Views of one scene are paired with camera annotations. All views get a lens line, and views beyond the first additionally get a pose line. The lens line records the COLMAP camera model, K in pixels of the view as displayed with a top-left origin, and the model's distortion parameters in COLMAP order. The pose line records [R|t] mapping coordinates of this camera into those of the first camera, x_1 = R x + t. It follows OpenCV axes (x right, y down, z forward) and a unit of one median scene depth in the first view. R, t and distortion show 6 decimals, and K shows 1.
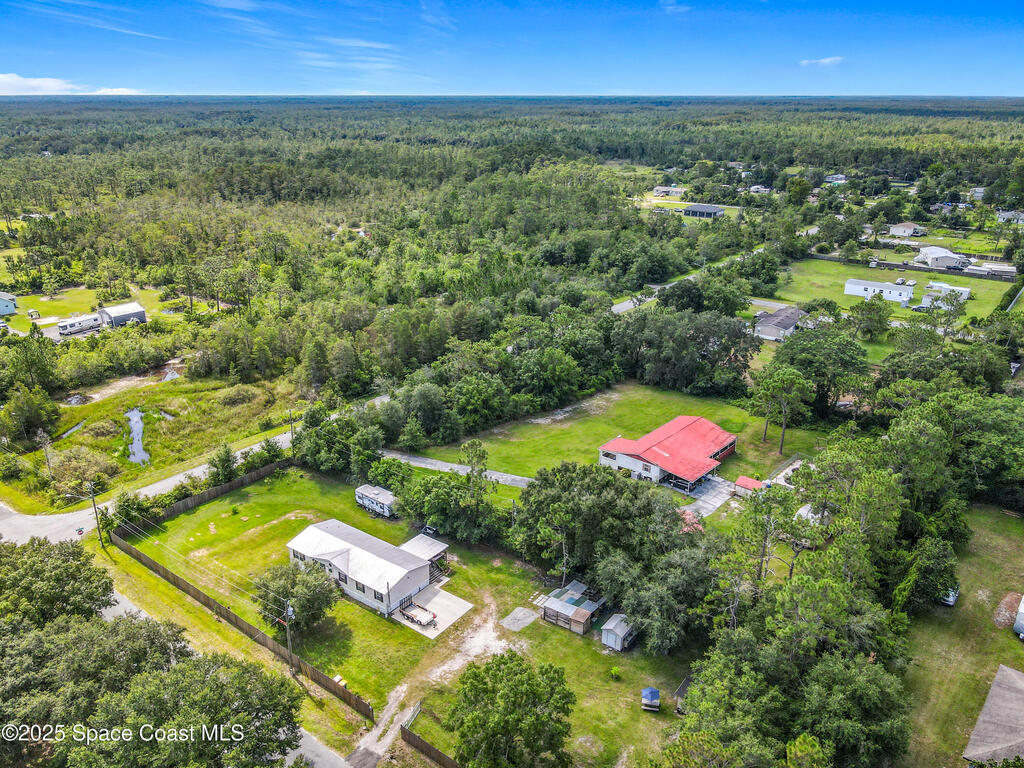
lens RADIAL K [[747.3, 0, 498.0], [0, 747.3, 428.3], [0, 0, 1]] dist [0.023664, 0.001854]
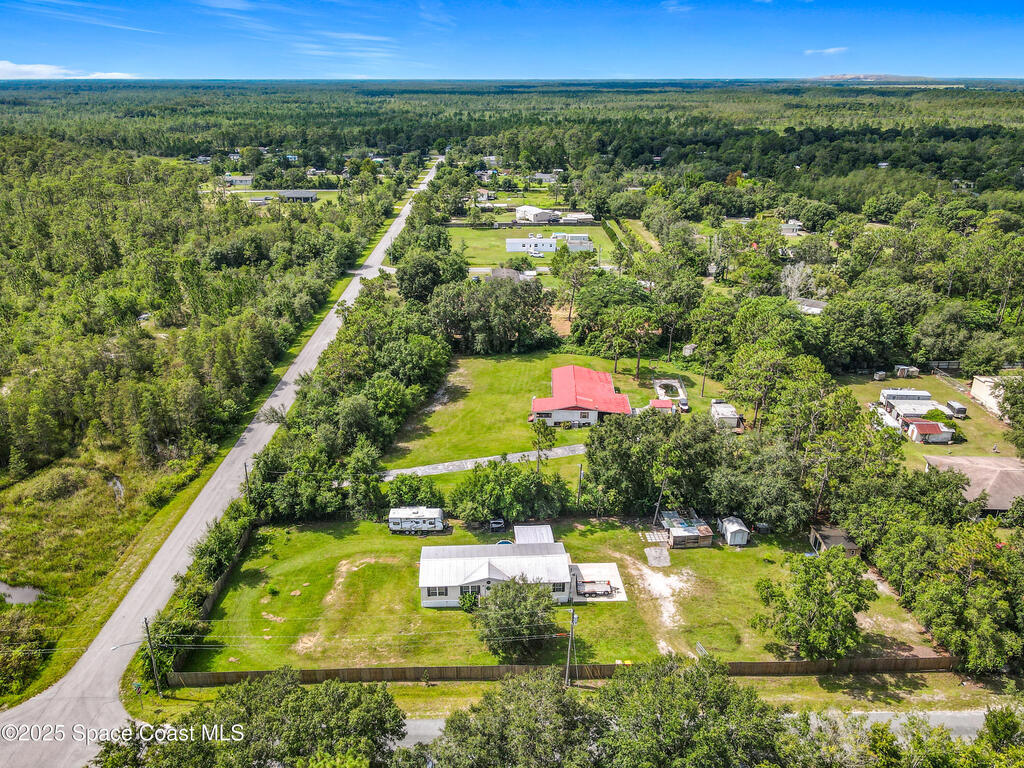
lens RADIAL K [[771.5, 0, 512.0], [0, 771.5, 384.0], [0, 0, 1]] dist [0.005397, 0.013493]
pose [[0.766303, -0.236107, 0.597523, -0.506489], [0.257084, 0.965010, 0.051616, -0.071364], [-0.588802, 0.114060, 0.800189, 0.119996]]
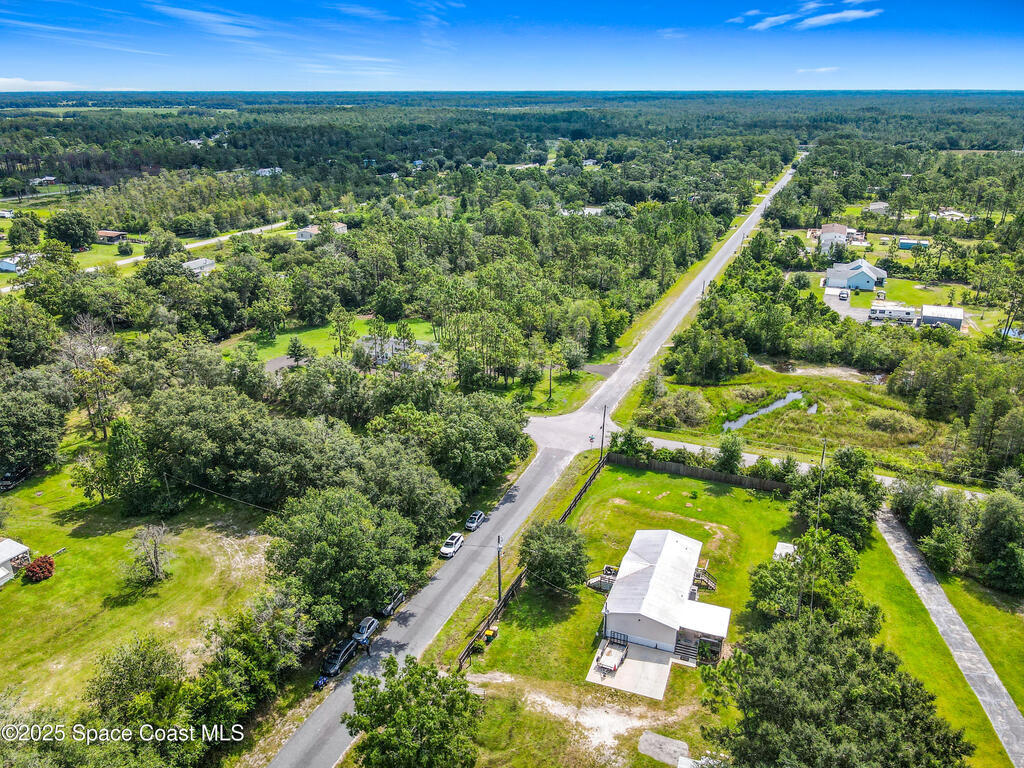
lens RADIAL K [[798.2, 0, 510.2], [0, 798.2, 345.2], [0, 0, 1]] dist [-0.009229, 0.041486]
pose [[0.273530, 0.299897, -0.913916, 0.404905], [-0.392836, 0.902127, 0.178455, -0.134315], [0.877987, 0.310207, 0.364569, 0.289488]]
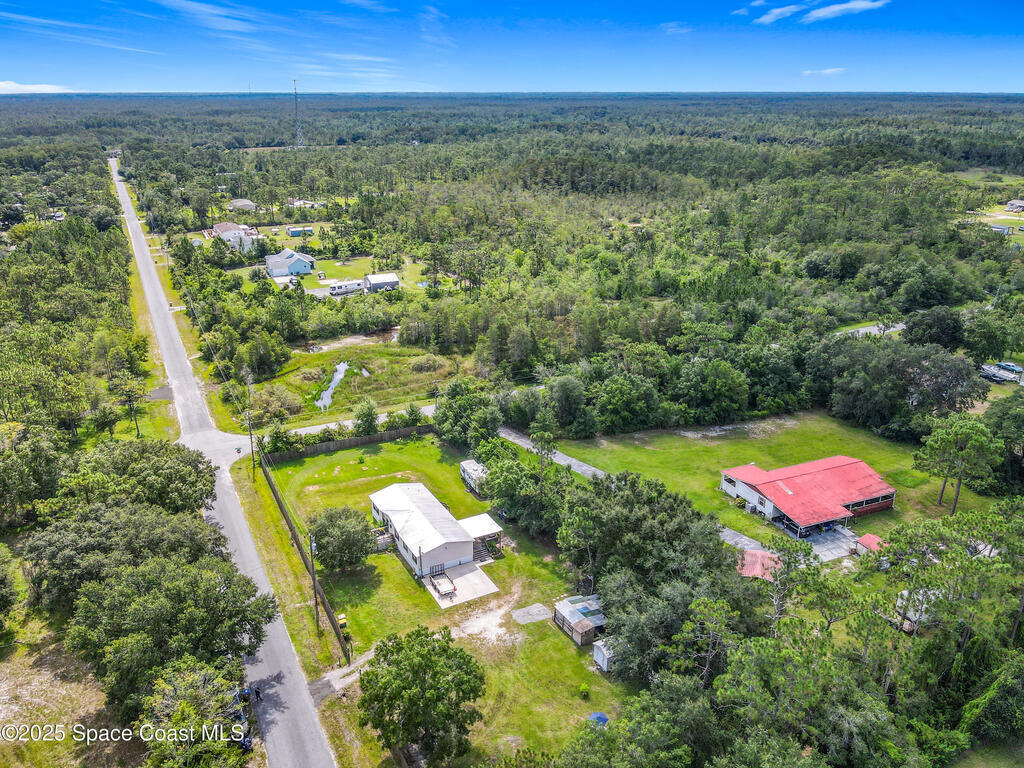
lens RADIAL K [[766.9, 0, 508.1], [0, 766.9, 401.1], [0, 0, 1]] dist [0.001674, 0.003796]
pose [[0.909072, 0.159893, -0.384737, 0.231613], [-0.172551, 0.984999, 0.001645, -0.014139], [0.379228, 0.064891, 0.923025, 0.016420]]
